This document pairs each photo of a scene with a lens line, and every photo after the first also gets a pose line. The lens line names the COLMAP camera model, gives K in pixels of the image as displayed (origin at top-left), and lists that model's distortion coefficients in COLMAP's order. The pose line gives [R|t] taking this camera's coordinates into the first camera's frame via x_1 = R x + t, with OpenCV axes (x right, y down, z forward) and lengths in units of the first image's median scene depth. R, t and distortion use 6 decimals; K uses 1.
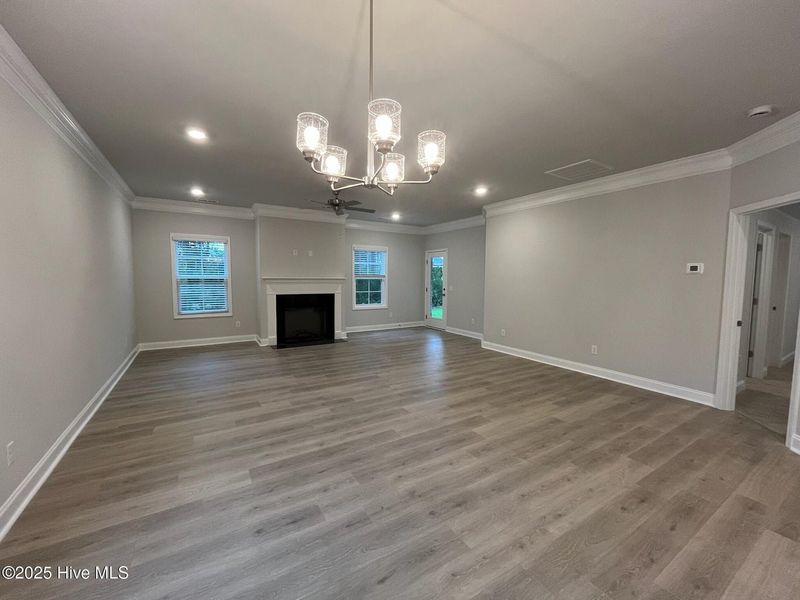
lens RADIAL K [[325.9, 0, 398.7], [0, 325.9, 298.8], [0, 0, 1]] dist [-0.000937, -0.000212]
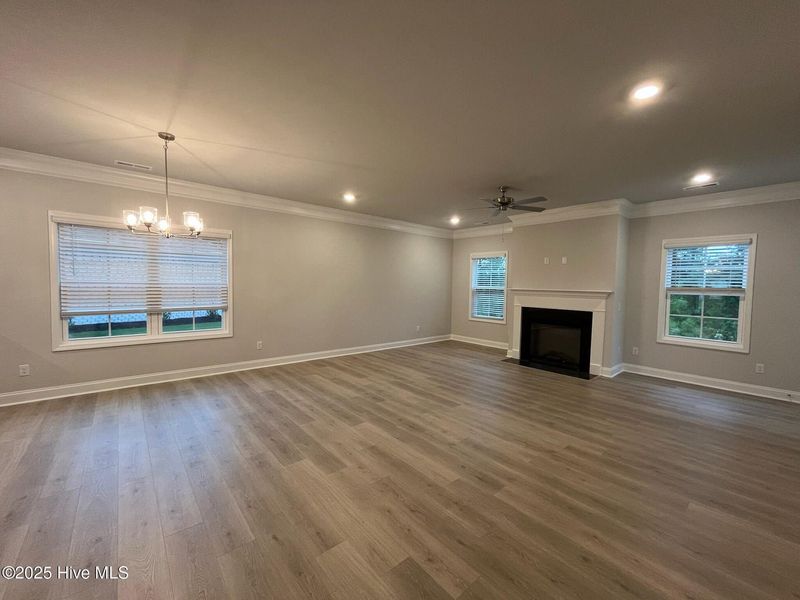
lens RADIAL K [[325.9, 0, 398.5], [0, 325.9, 297.3], [0, 0, 1]] dist [-0.000937, -0.000212]
pose [[0.150786, 0.035131, -0.987942, 0.759856], [-0.083582, 0.996243, 0.022669, -0.046454], [0.985027, 0.079156, 0.153156, 0.736483]]
